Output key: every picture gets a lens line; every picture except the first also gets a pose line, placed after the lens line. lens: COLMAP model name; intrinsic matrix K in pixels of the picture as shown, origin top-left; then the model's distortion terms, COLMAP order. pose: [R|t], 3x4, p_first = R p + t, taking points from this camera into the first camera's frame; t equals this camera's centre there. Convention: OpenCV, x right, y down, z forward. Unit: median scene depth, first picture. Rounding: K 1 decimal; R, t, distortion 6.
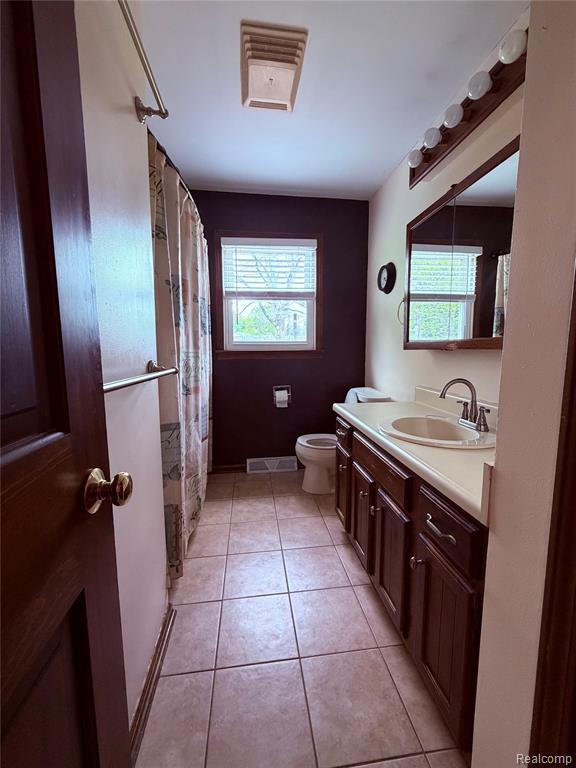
lens RADIAL K [[305.2, 0, 288.3], [0, 305.2, 382.8], [0, 0, 1]] dist [-0.000316, -0.000076]
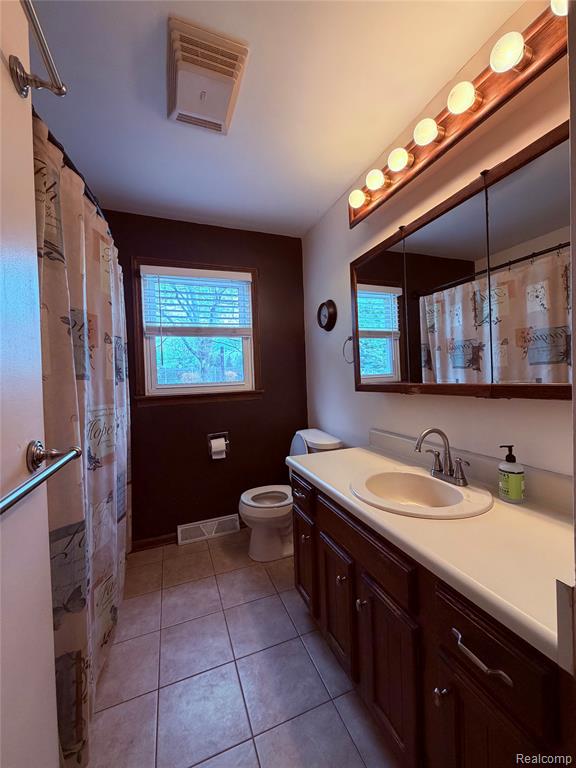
lens RADIAL K [[305.2, 0, 288.3], [0, 305.2, 382.8], [0, 0, 1]] dist [-0.000316, -0.000076]
pose [[0.969705, -0.034980, 0.241761, -0.048983], [0.058731, 0.994049, -0.091744, -0.063402], [-0.237113, 0.103163, 0.965989, 0.149184]]
